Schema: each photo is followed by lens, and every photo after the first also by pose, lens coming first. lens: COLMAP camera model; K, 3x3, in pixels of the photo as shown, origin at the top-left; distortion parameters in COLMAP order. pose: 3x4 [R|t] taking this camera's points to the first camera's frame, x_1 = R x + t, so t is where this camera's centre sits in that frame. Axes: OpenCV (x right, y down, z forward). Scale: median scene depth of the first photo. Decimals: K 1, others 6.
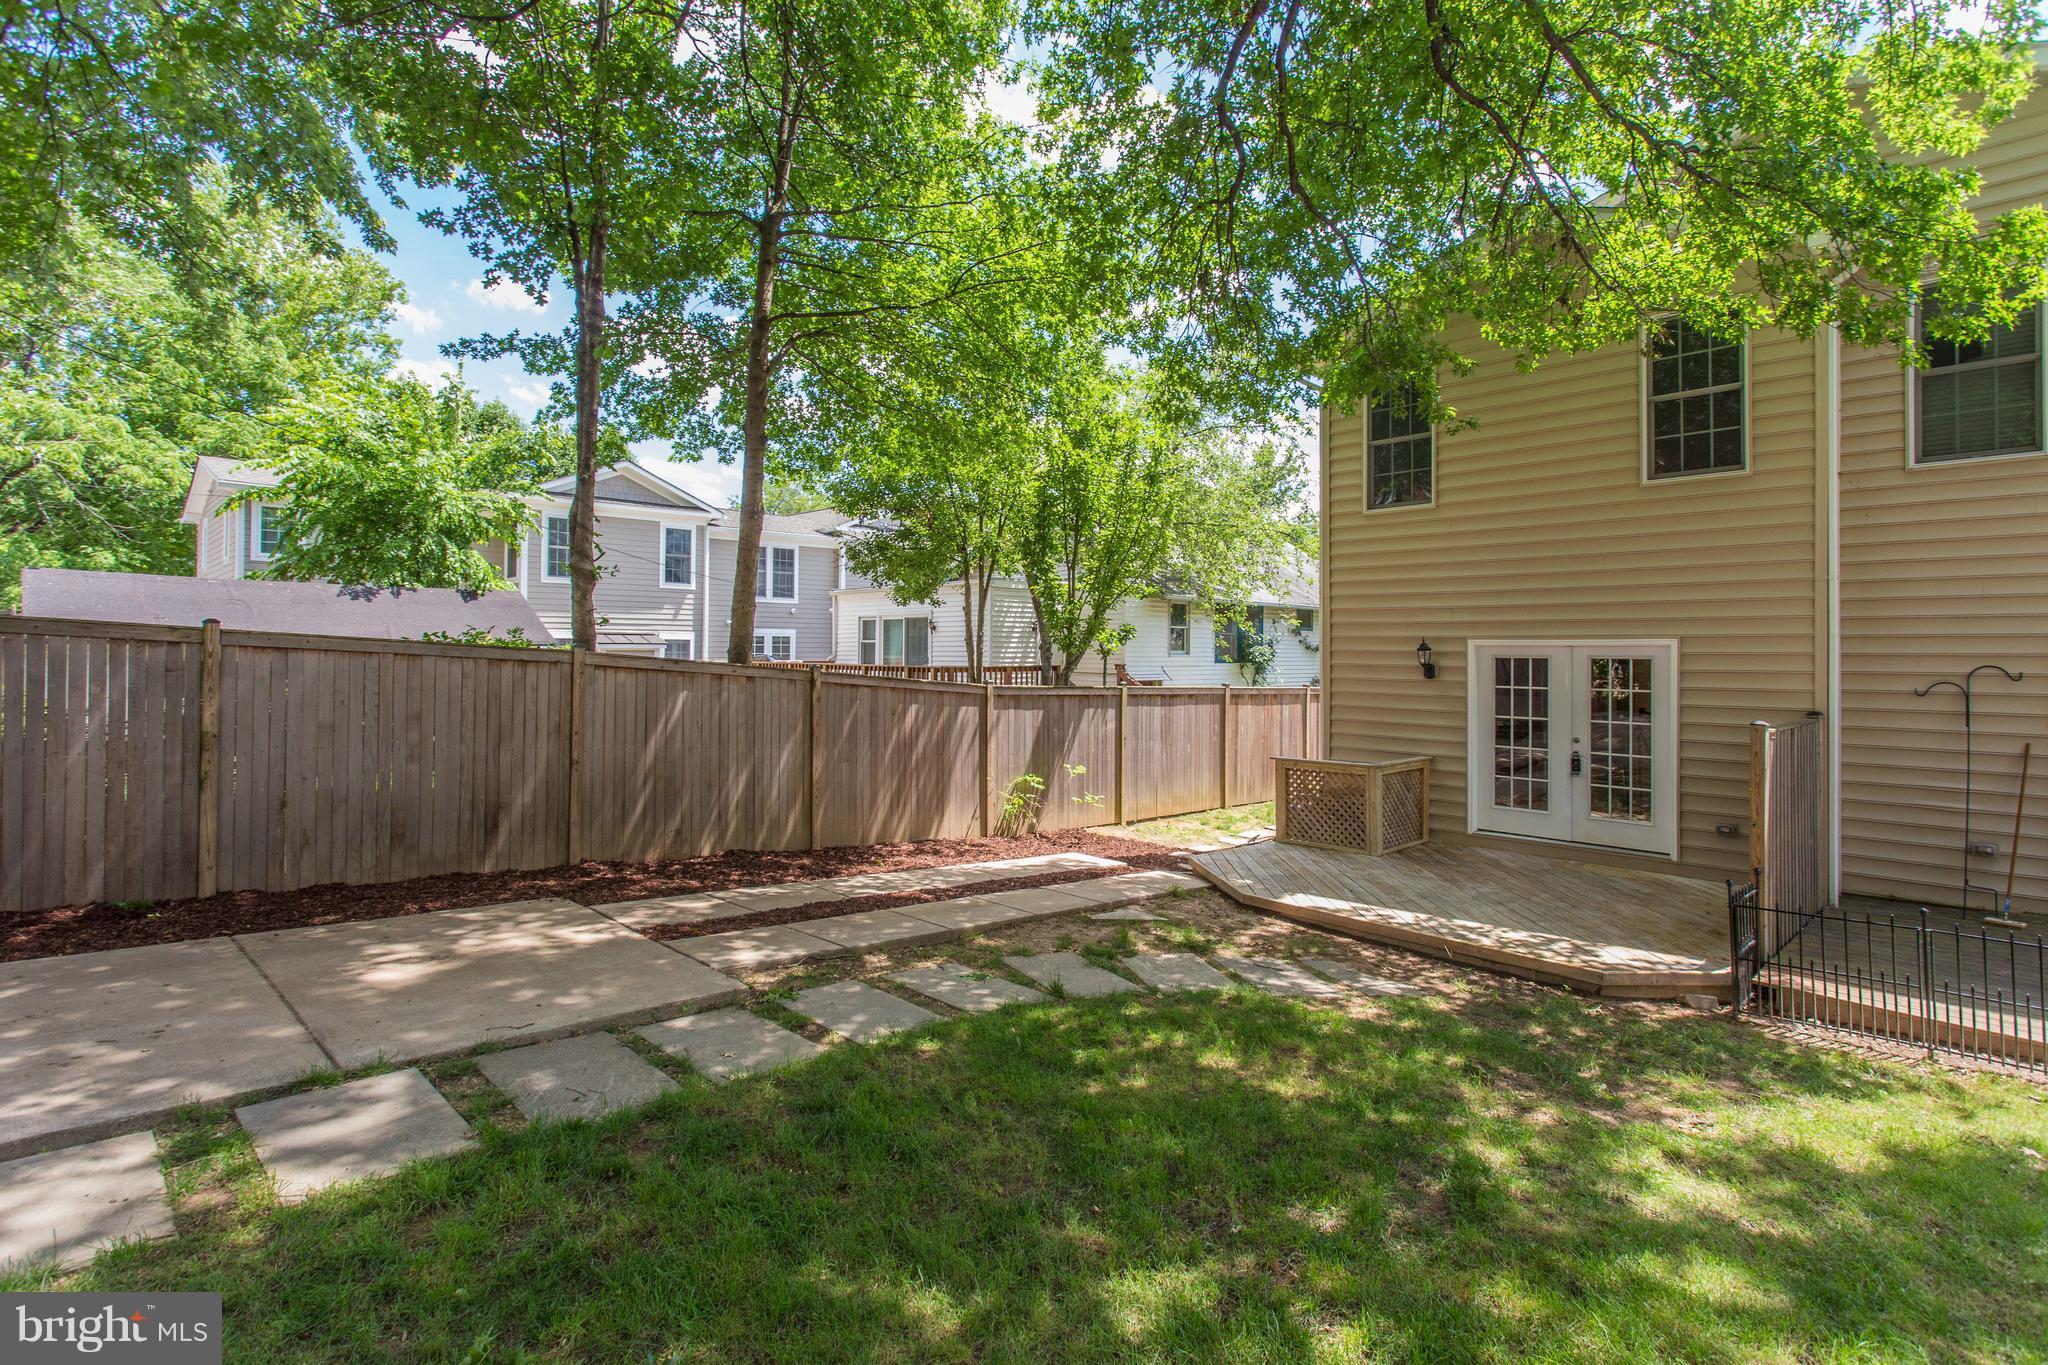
lens RADIAL K [[986.3, 0, 1024.2], [0, 986.3, 639.0], [0, 0, 1]] dist [0.004883, -0.000246]
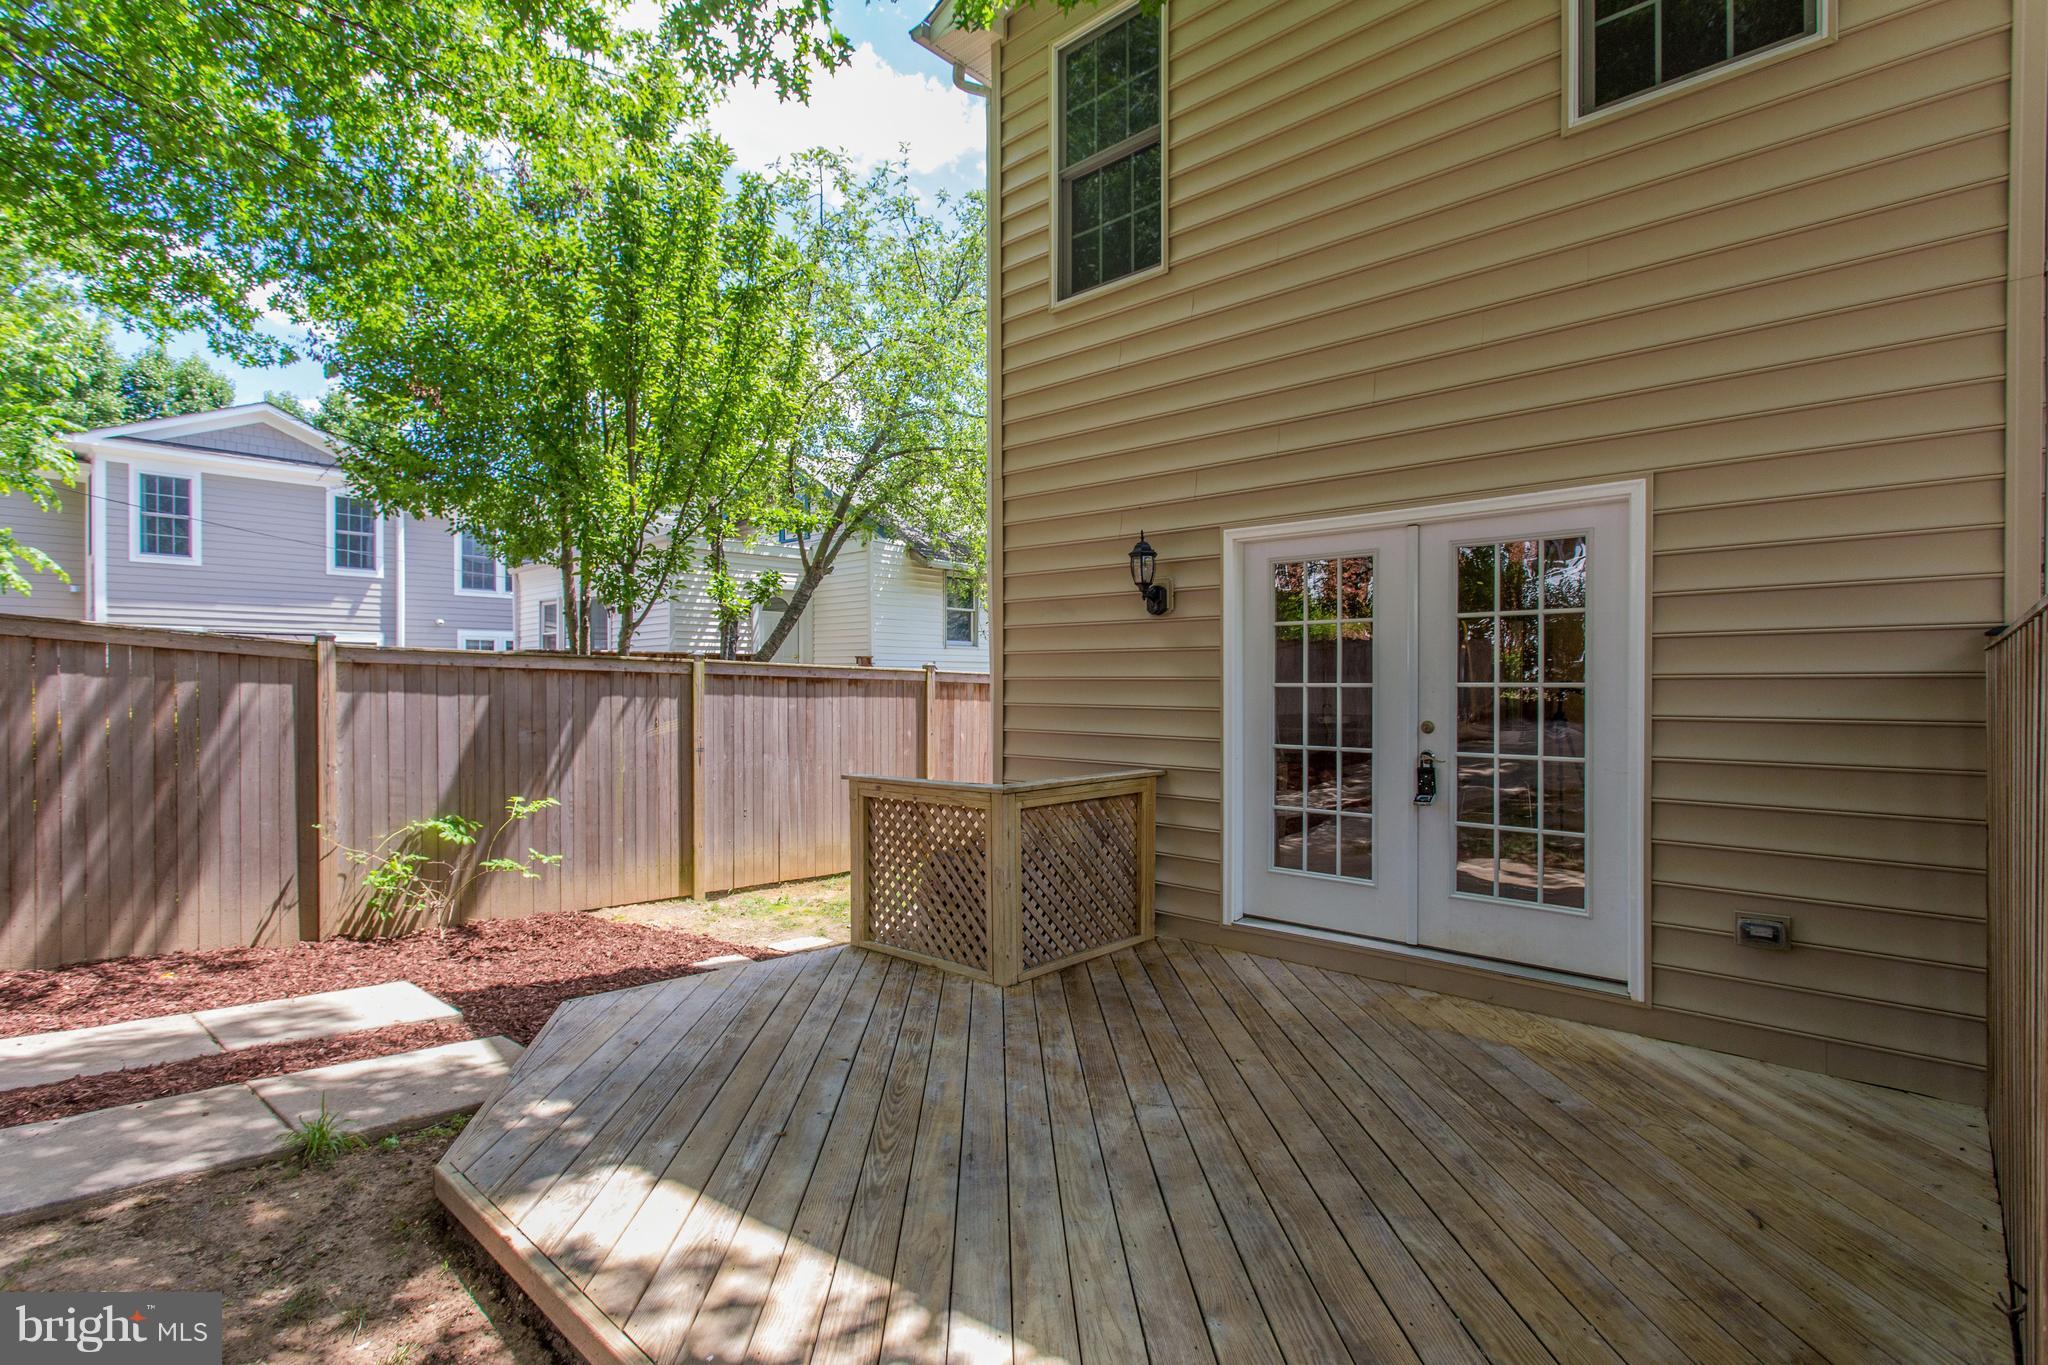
lens RADIAL K [[986.3, 0, 1027.1], [0, 986.3, 686.7], [0, 0, 1]] dist [0.004883, -0.000246]
pose [[0.997822, -0.006746, 0.065621, 0.320080], [0.005766, 0.999869, 0.015115, 0.070532], [-0.065714, -0.014704, 0.997730, 0.516411]]
